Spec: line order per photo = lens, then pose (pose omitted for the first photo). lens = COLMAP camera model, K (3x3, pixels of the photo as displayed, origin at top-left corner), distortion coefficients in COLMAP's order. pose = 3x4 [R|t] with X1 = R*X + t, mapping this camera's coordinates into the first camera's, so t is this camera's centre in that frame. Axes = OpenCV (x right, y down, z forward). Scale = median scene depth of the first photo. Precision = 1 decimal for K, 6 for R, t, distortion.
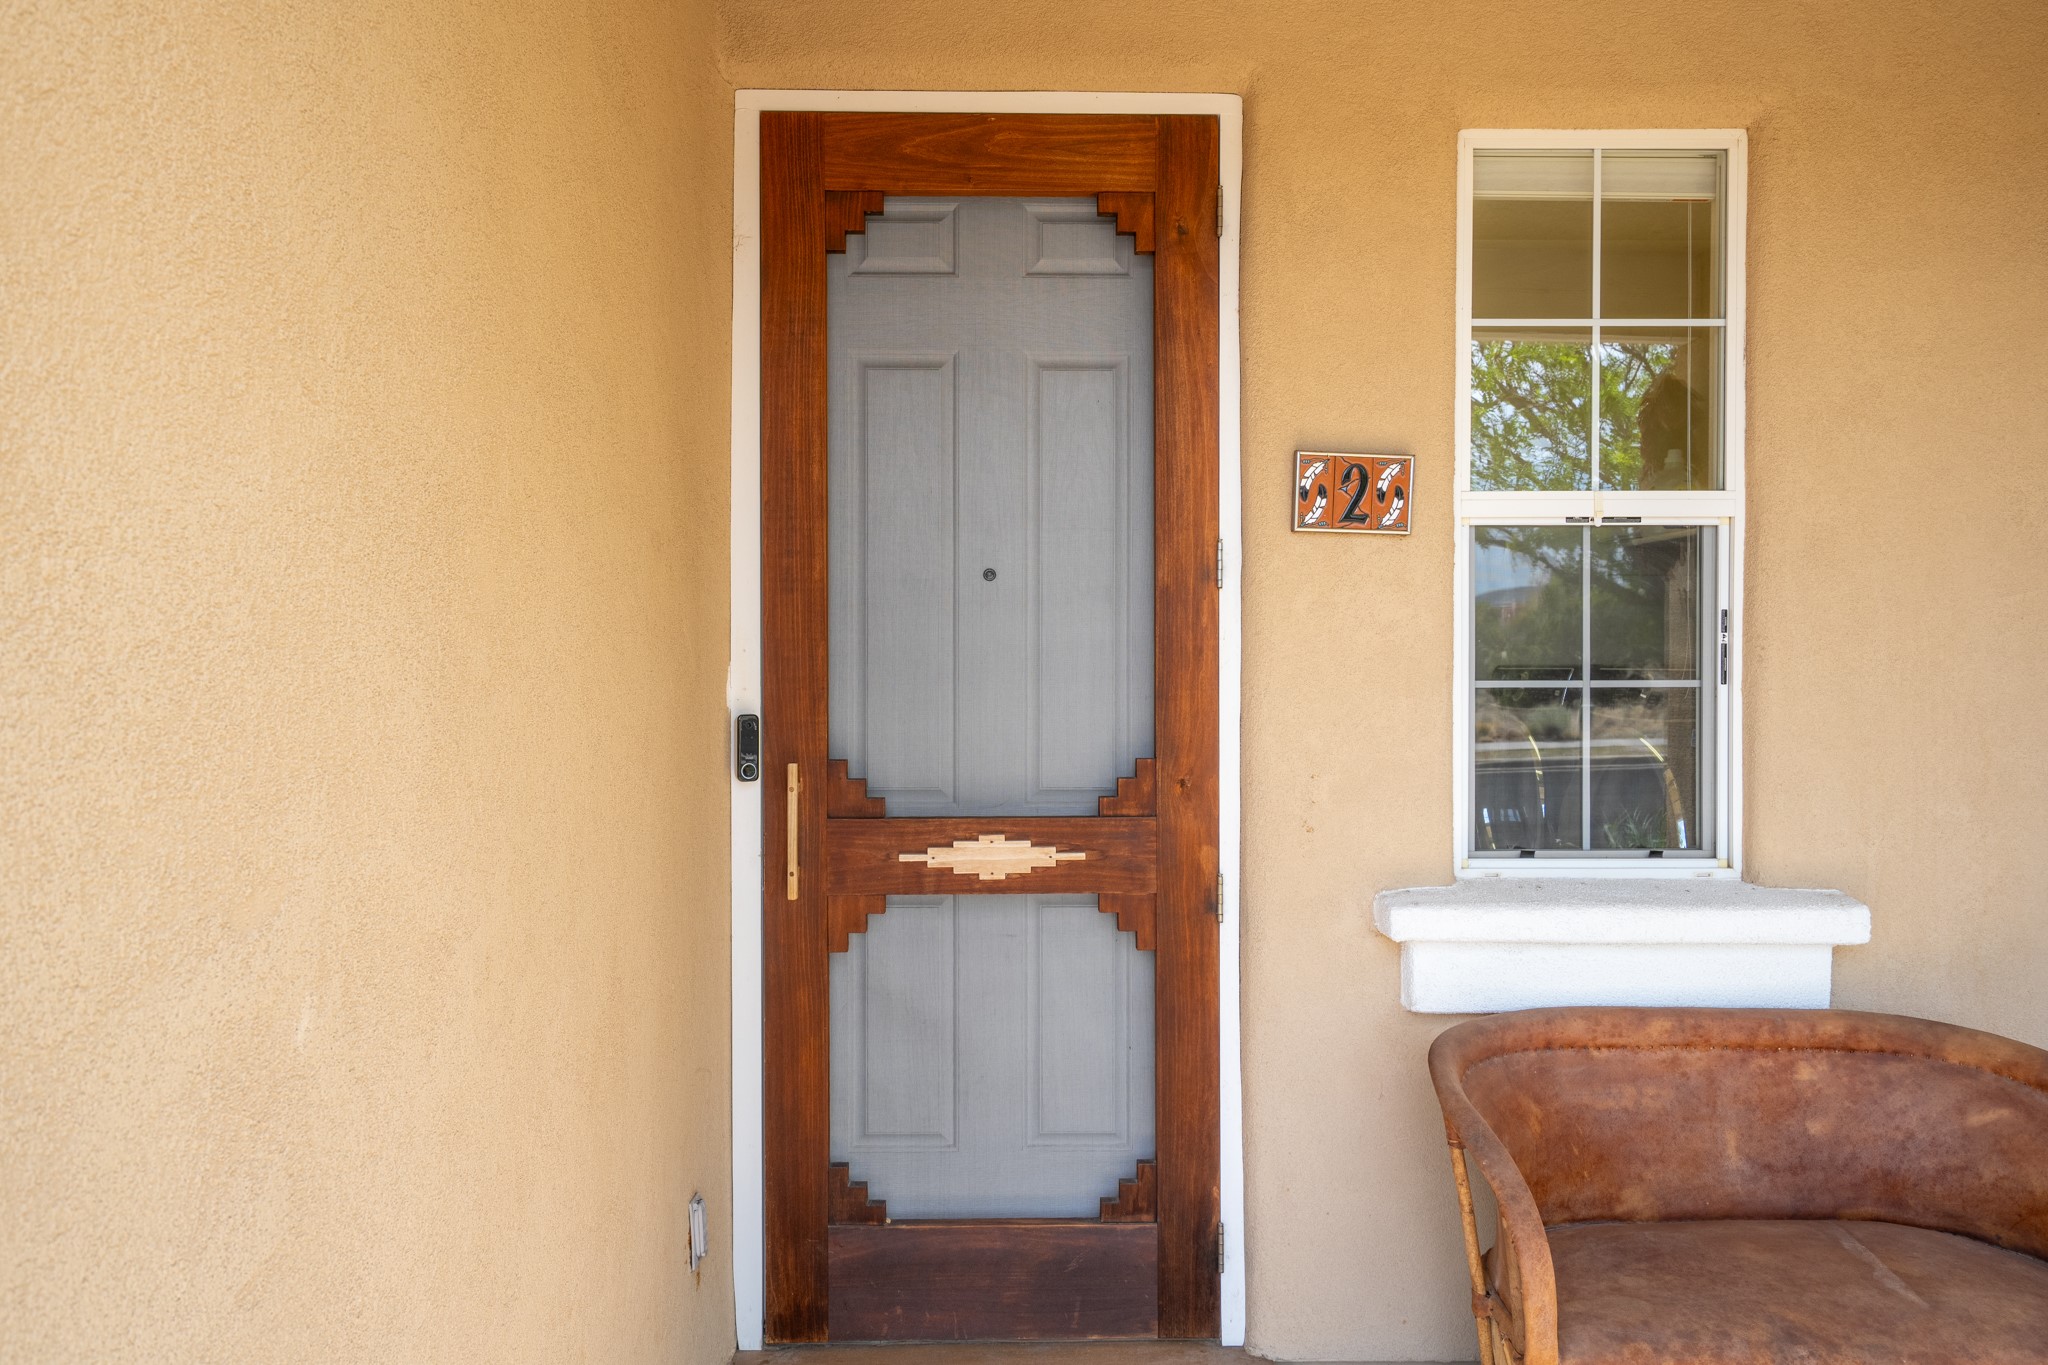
lens RADIAL K [[1328.0, 0, 1024.0], [0, 1328.0, 682.5], [0, 0, 1]] dist [0.002805, 0.000437]
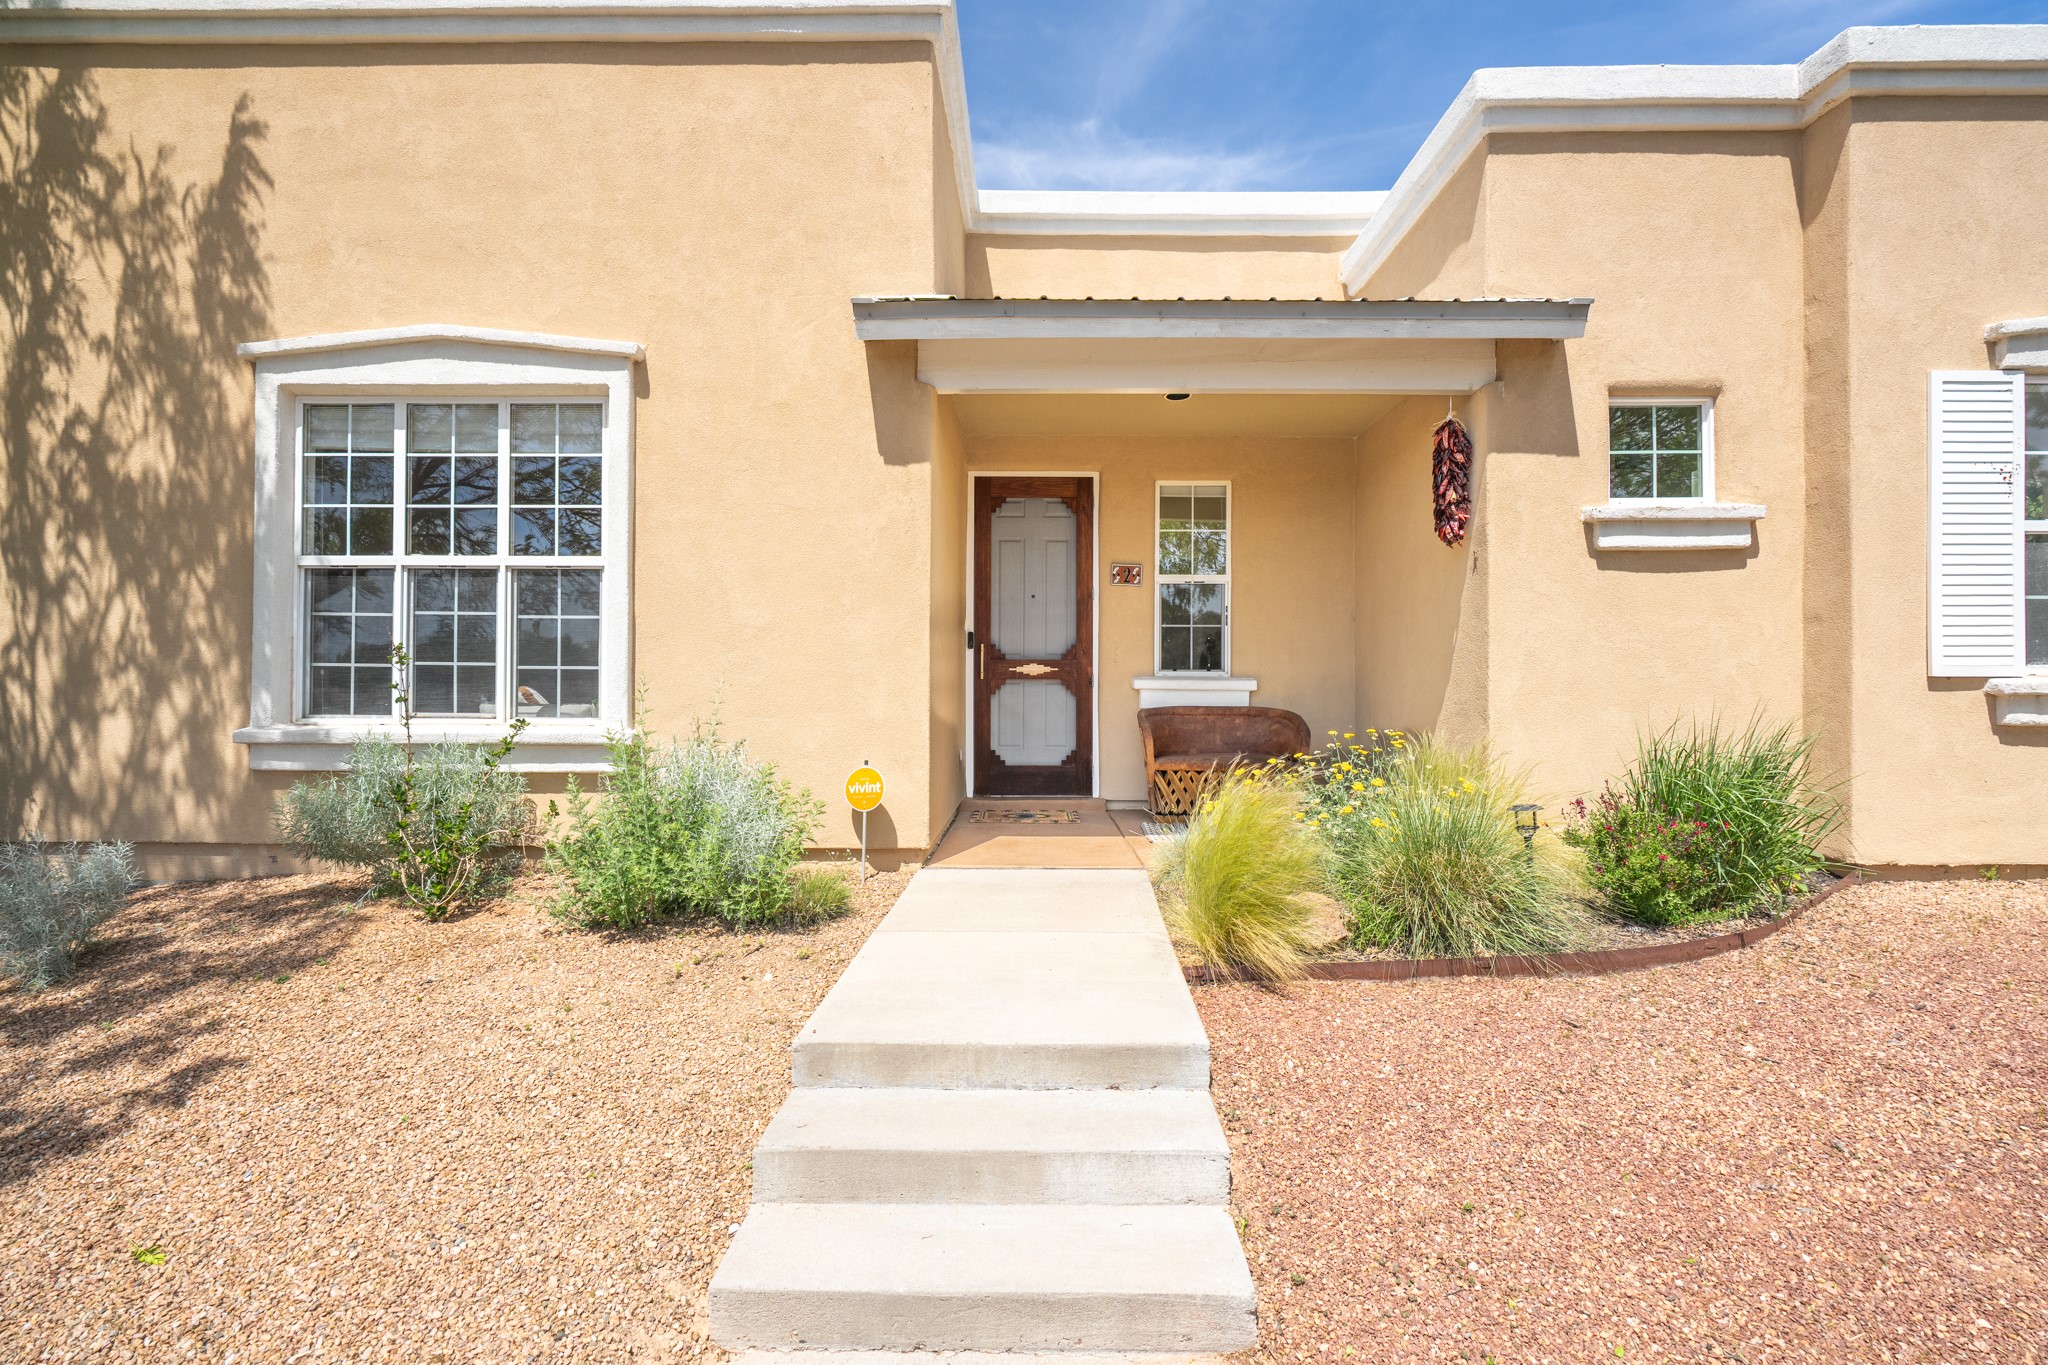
lens RADIAL K [[914.8, 0, 1024.0], [0, 914.8, 682.5], [0, 0, 1]] dist [-0.002732, -0.000241]
pose [[0.999500, 0.005602, -0.031109, 0.031514], [-0.006094, 0.999858, -0.015740, 0.210140], [0.031016, 0.015922, 0.999392, -1.636985]]
